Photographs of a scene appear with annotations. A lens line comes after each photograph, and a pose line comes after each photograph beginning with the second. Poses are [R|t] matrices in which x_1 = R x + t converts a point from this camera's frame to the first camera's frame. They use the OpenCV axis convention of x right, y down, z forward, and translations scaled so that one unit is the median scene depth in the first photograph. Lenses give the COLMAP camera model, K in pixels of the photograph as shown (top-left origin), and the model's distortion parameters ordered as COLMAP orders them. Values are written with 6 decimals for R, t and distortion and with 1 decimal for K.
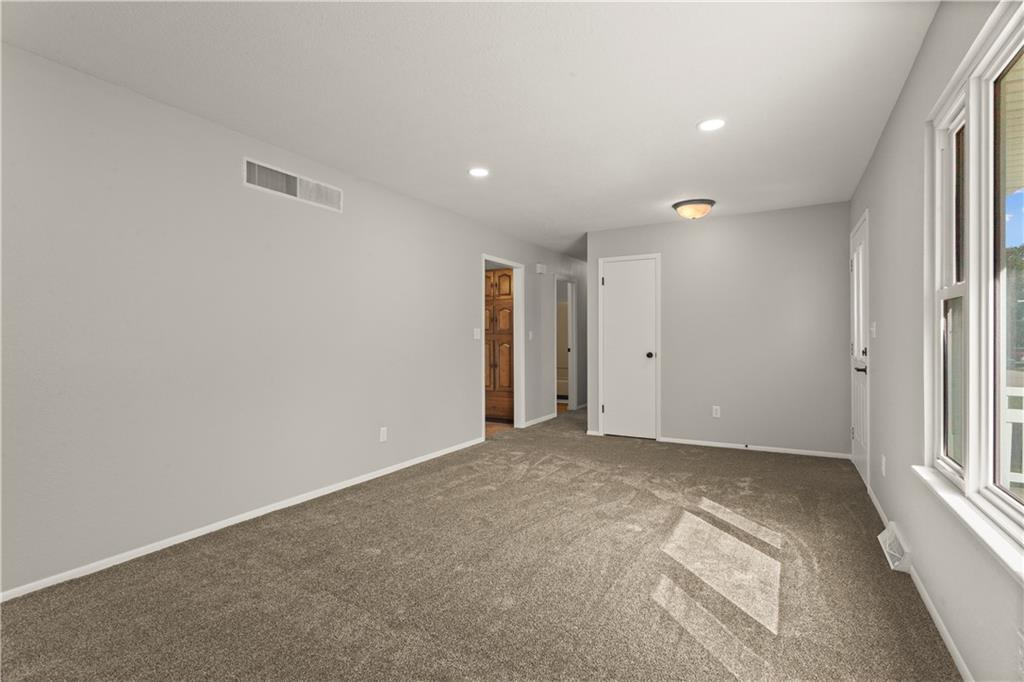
lens RADIAL K [[497.1, 0, 513.9], [0, 497.1, 338.5], [0, 0, 1]] dist [0.001265, 0.000772]
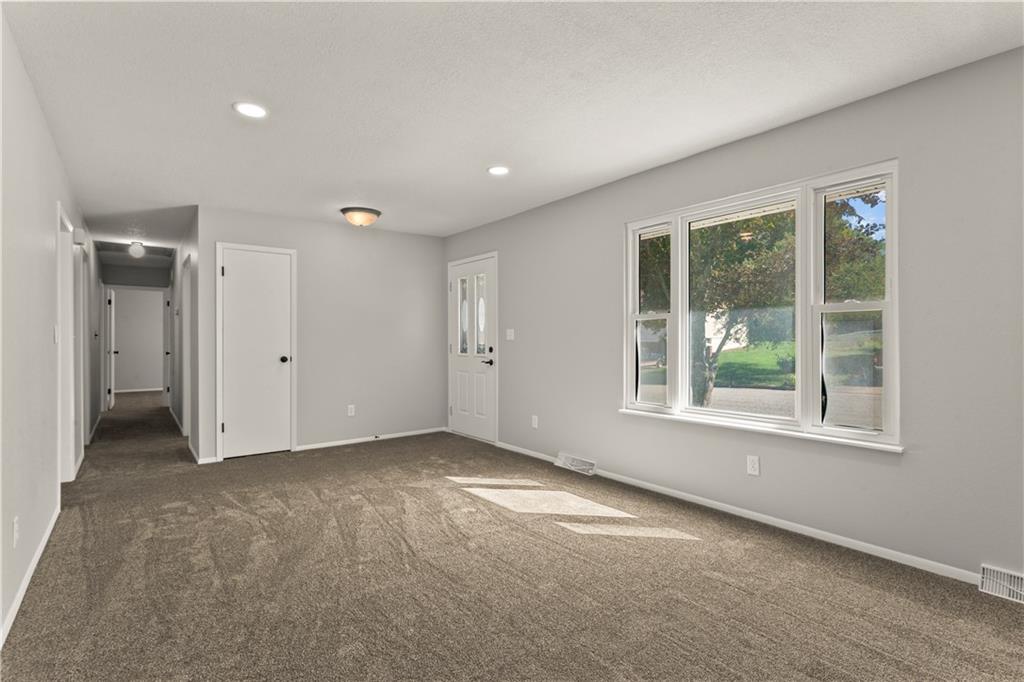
lens RADIAL K [[497.1, 0, 513.9], [0, 497.1, 338.5], [0, 0, 1]] dist [0.001265, 0.000772]
pose [[0.392233, 0.002365, 0.919863, -0.596744], [0.005223, 0.999975, -0.004798, 0.002643], [-0.919851, 0.006686, 0.392211, 0.375318]]
